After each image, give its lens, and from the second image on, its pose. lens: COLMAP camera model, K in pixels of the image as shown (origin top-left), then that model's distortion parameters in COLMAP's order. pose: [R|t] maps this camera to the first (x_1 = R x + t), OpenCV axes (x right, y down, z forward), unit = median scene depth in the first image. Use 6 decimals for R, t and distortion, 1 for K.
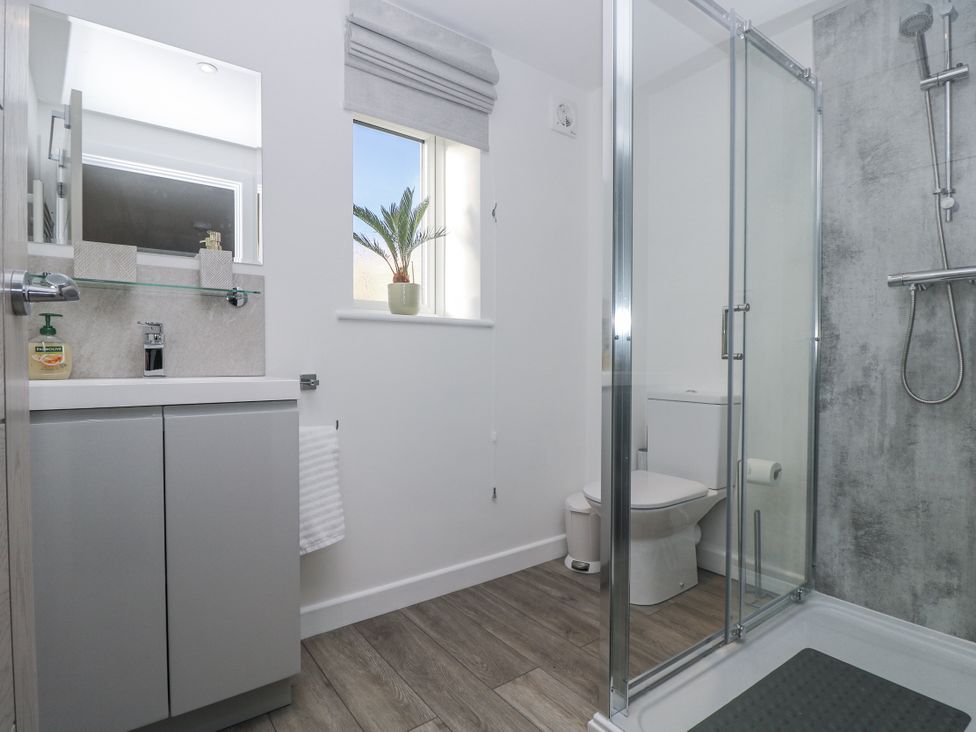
lens RADIAL K [[507.8, 0, 486.6], [0, 507.8, 366.5], [0, 0, 1]] dist [-0.001713, -0.010239]
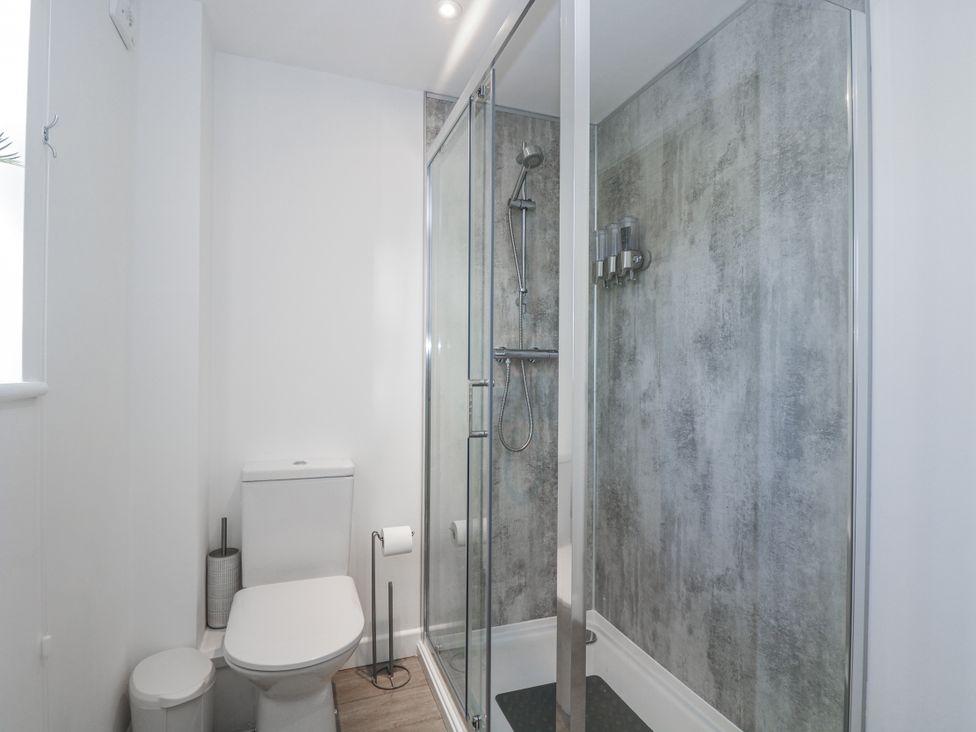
lens RADIAL K [[507.8, 0, 487.6], [0, 507.8, 365.4], [0, 0, 1]] dist [-0.001713, -0.010239]
pose [[0.270289, 0.006915, 0.962754, -0.398798], [0.003120, 0.999963, -0.008058, -0.135107], [-0.962774, 0.005181, 0.270257, 0.702428]]
